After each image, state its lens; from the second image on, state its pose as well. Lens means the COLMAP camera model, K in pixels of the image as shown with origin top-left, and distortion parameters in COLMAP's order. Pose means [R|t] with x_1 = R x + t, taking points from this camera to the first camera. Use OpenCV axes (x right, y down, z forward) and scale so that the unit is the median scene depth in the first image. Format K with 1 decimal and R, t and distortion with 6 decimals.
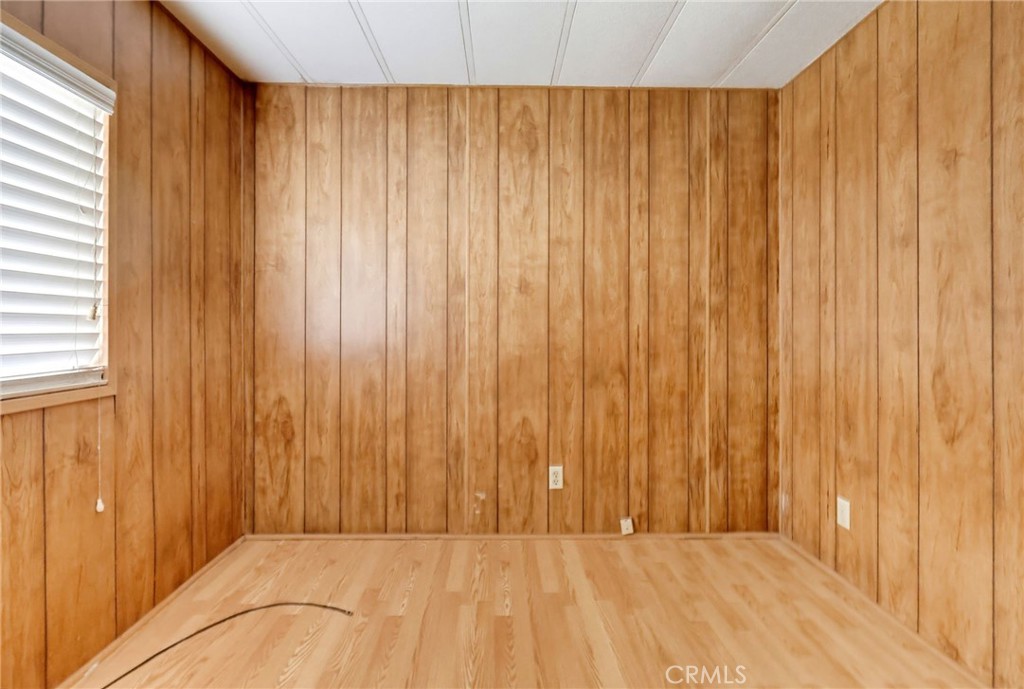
lens RADIAL K [[487.9, 0, 514.4], [0, 487.9, 324.1], [0, 0, 1]] dist [0.001604, -0.000218]
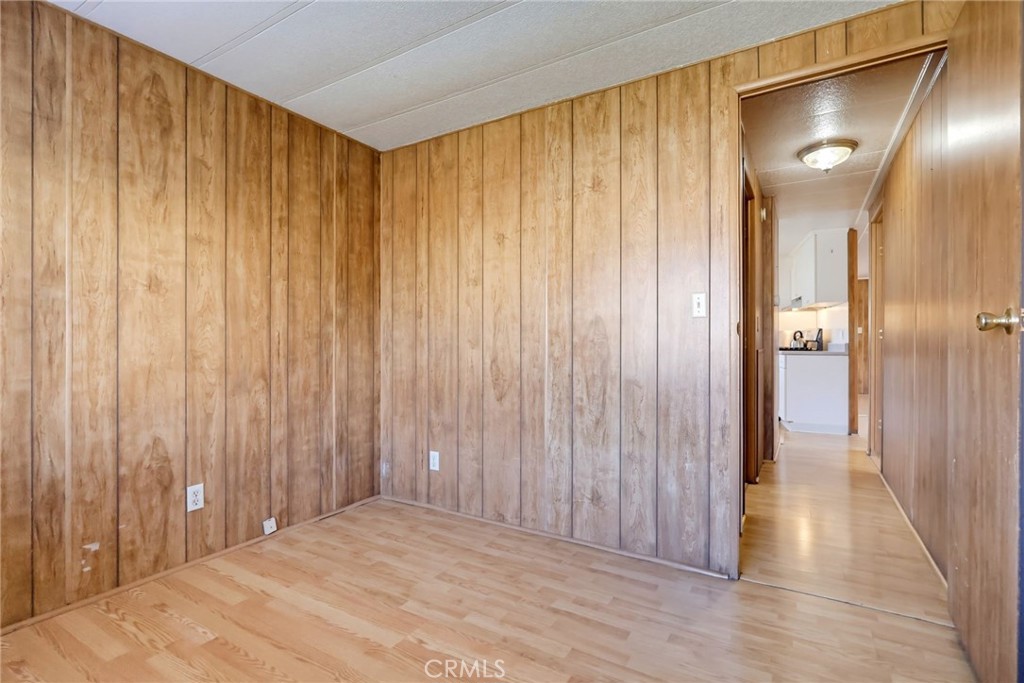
lens RADIAL K [[476.7, 0, 514.3], [0, 476.7, 339.2], [0, 0, 1]] dist [-0.001276, 0.000298]
pose [[0.540994, 0.003536, 0.841019, -0.340096], [-0.003214, 0.999993, -0.002137, 0.017951], [-0.841020, -0.001546, 0.541001, 0.018321]]
